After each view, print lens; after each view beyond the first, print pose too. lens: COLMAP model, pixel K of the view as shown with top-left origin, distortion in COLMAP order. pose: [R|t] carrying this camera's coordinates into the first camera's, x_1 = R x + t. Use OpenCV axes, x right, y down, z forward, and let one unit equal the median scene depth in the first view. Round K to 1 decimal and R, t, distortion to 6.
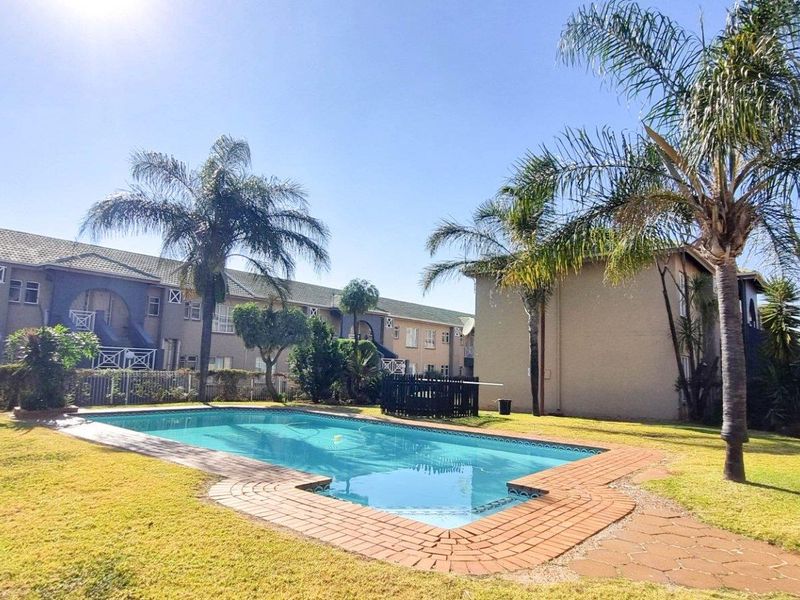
lens RADIAL K [[507.9, 0, 400.0], [0, 507.9, 300.0], [0, 0, 1]] dist [0.002321, 0.000220]
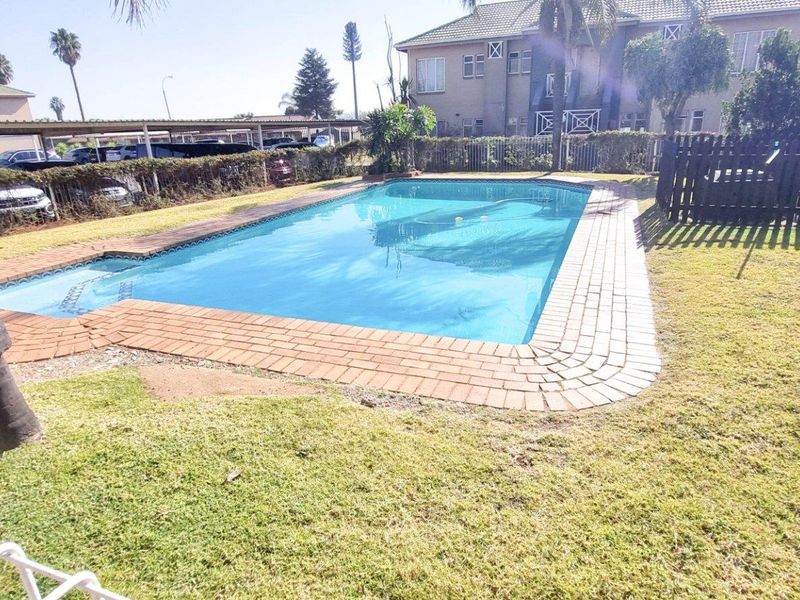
lens RADIAL K [[507.9, 0, 400.0], [0, 507.9, 300.0], [0, 0, 1]] dist [0.002321, 0.000220]
pose [[0.313813, 0.267841, -0.910924, 0.412196], [0.168421, 0.928471, 0.331021, 0.073359], [0.934428, -0.257298, 0.246256, 0.497321]]
